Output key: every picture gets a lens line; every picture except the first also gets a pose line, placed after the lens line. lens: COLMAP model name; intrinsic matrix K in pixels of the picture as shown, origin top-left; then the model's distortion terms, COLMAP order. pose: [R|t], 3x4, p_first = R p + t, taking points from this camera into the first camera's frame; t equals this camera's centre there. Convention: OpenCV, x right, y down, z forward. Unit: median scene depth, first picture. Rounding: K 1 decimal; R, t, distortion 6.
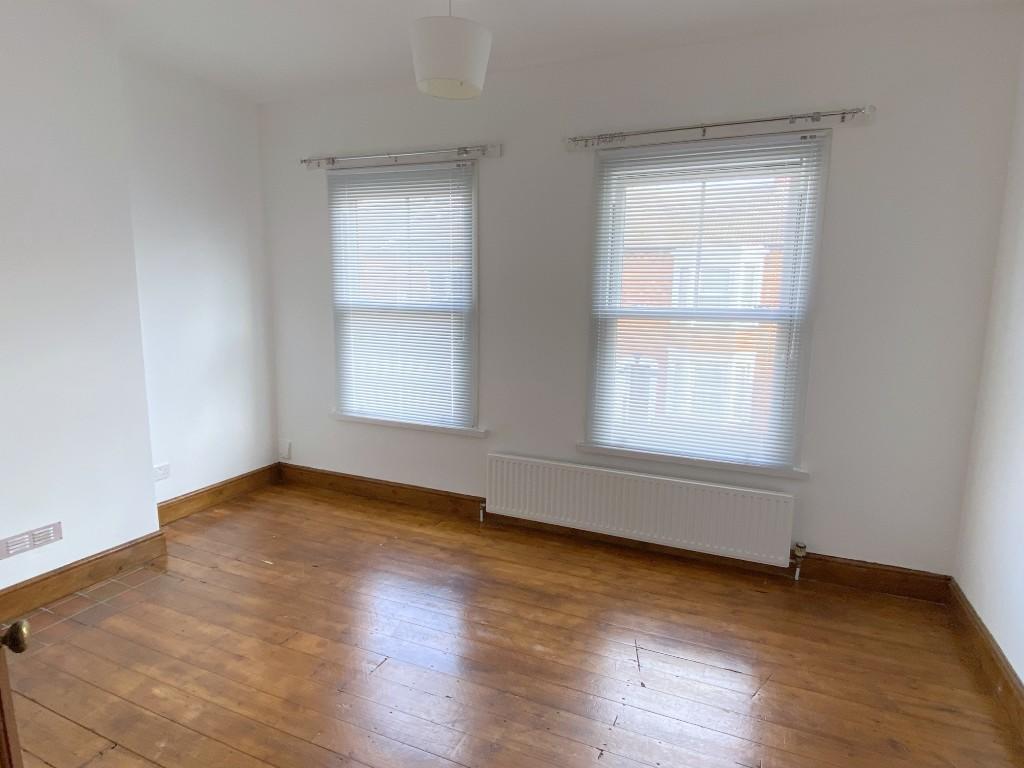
lens RADIAL K [[574.9, 0, 513.9], [0, 574.9, 379.7], [0, 0, 1]] dist [0.005923, -0.005840]
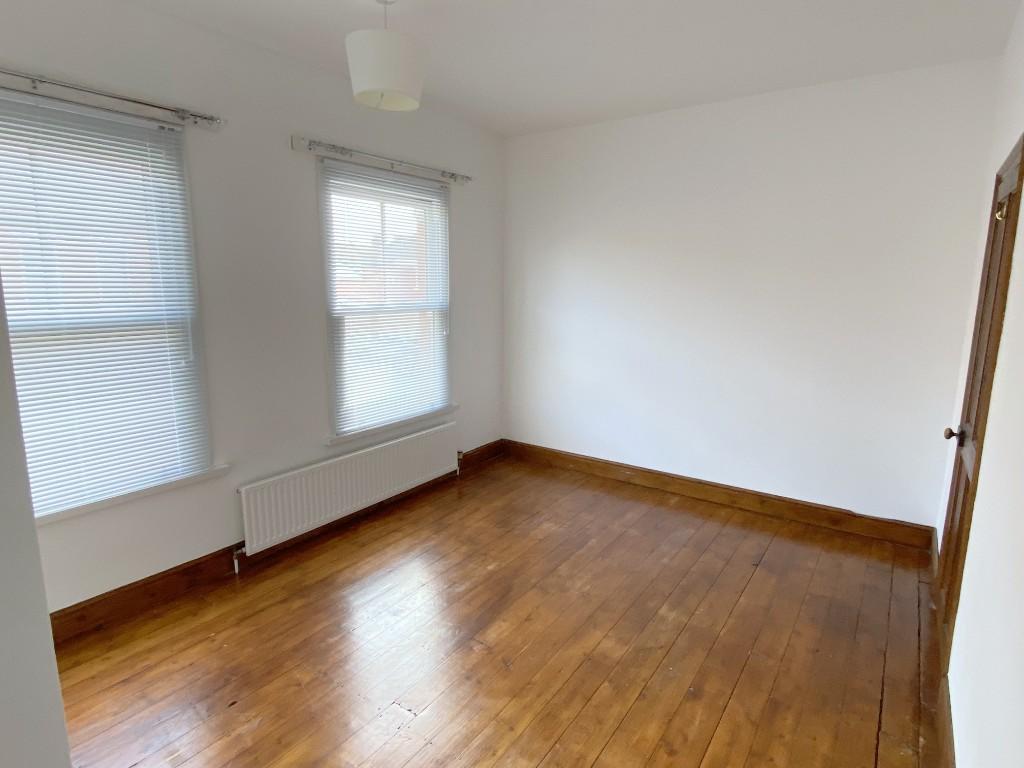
lens RADIAL K [[574.9, 0, 513.8], [0, 574.9, 386.6], [0, 0, 1]] dist [0.005923, -0.005840]
pose [[0.177352, -0.190087, 0.965615, -0.844163], [0.145142, 0.975492, 0.165374, -0.108280], [-0.973386, 0.110822, 0.200595, 0.474491]]
